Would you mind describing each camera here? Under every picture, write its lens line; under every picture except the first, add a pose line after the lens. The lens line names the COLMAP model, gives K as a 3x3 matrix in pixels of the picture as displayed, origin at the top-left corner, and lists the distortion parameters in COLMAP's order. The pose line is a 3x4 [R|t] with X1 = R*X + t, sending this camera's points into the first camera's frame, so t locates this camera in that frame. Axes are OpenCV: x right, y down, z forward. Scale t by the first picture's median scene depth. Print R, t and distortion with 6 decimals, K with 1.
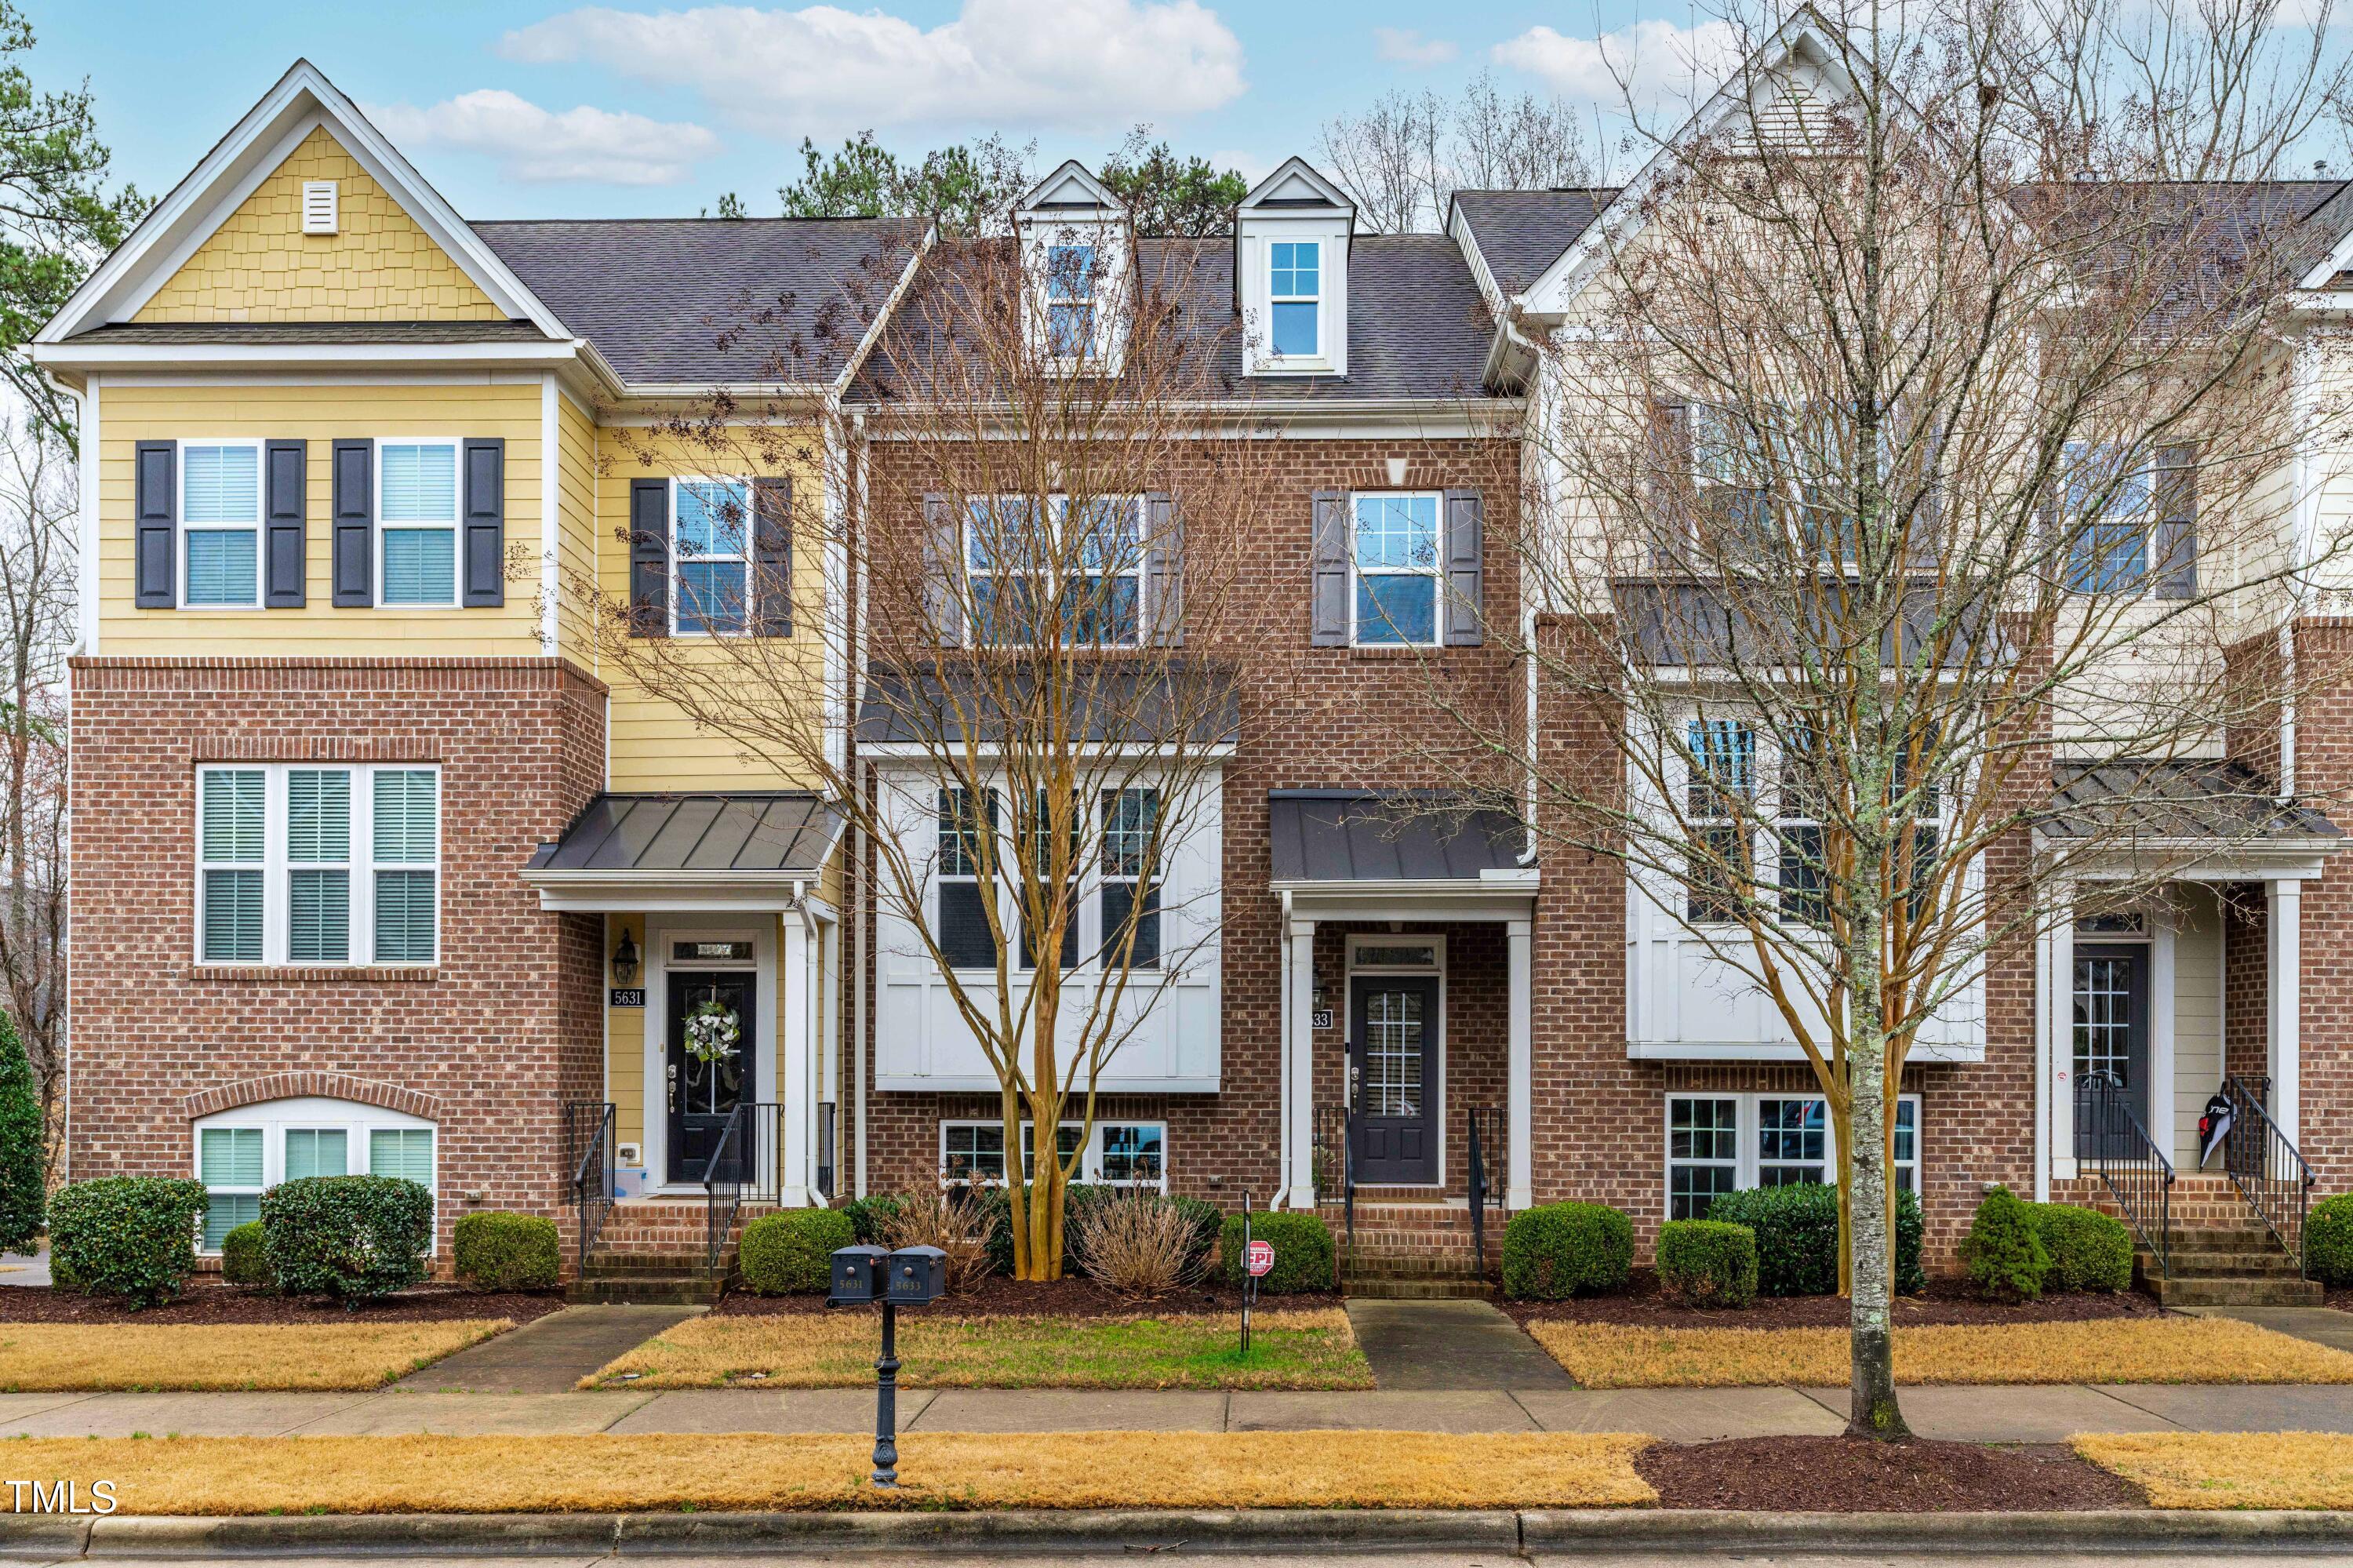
lens RADIAL K [[1875.2, 0, 1177.4], [0, 1875.2, 787.4], [0, 0, 1]] dist [0.013085, -0.001589]
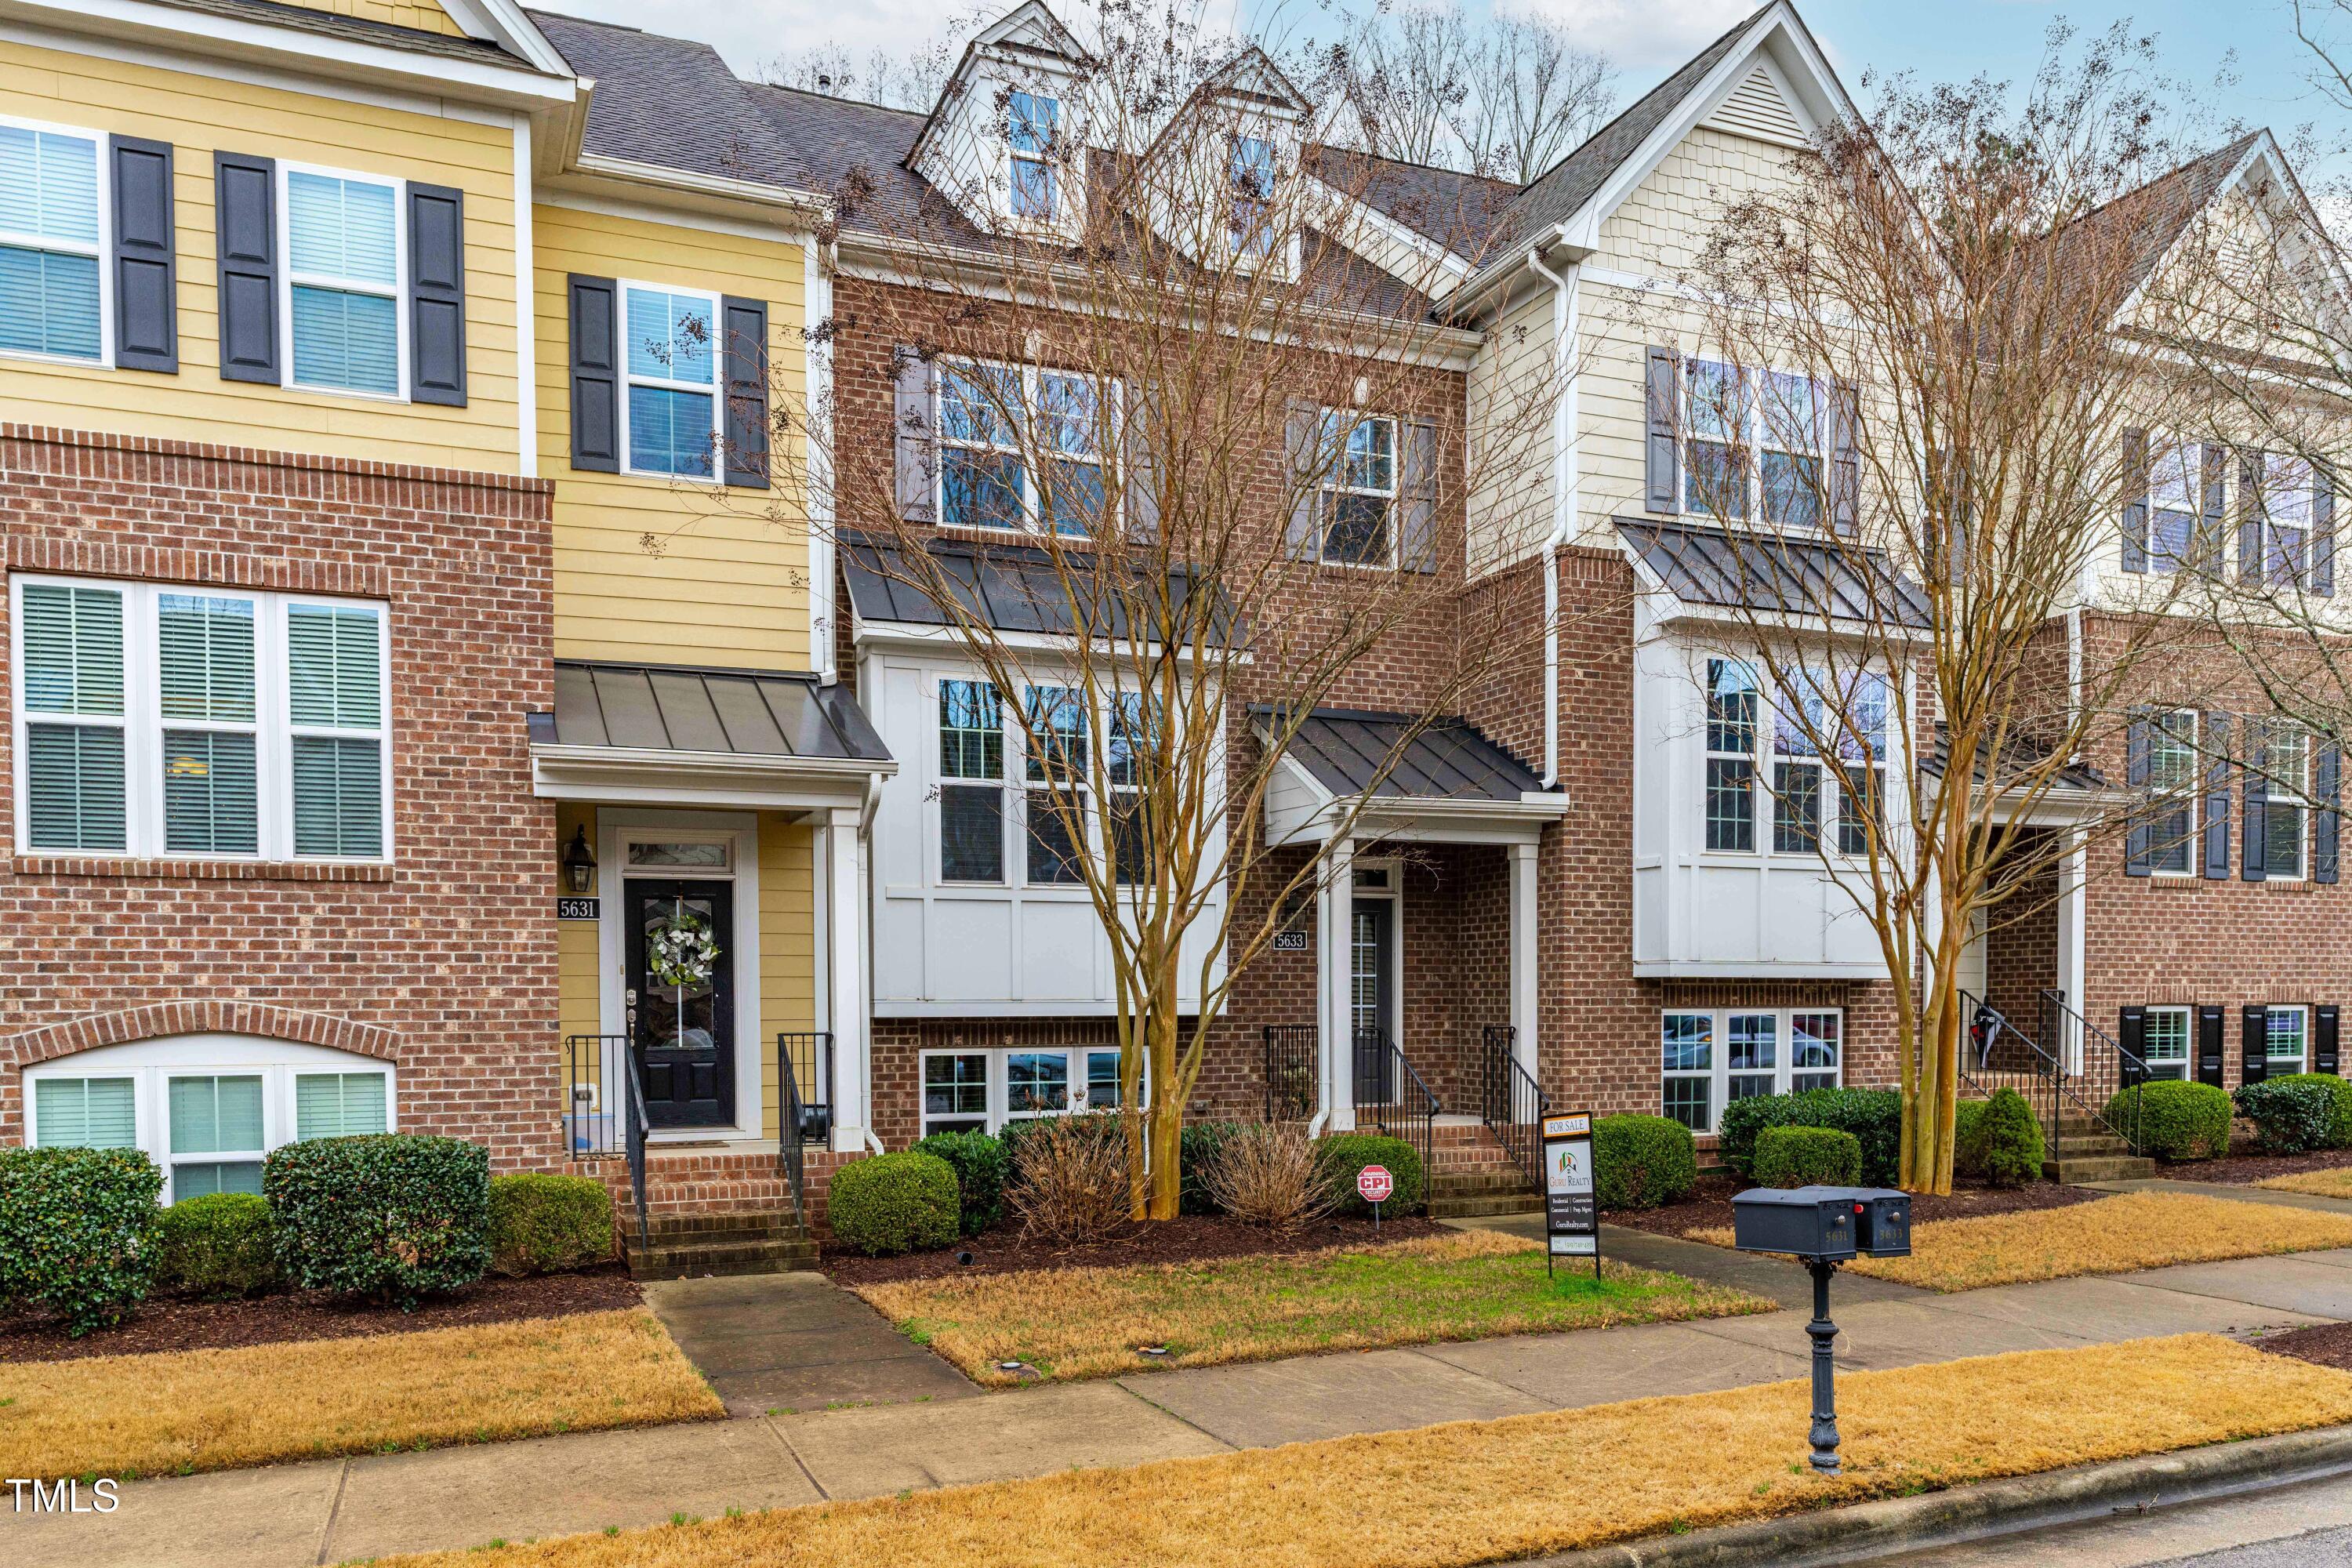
lens RADIAL K [[1731.2, 0, 1182.0], [0, 1731.2, 829.0], [0, 0, 1]] dist [0.009179, -0.003172]
pose [[0.917575, 0.030628, 0.396381, -0.375129], [-0.050293, 0.997961, 0.039309, 0.036297], [-0.394368, -0.056004, 0.917244, 0.215882]]
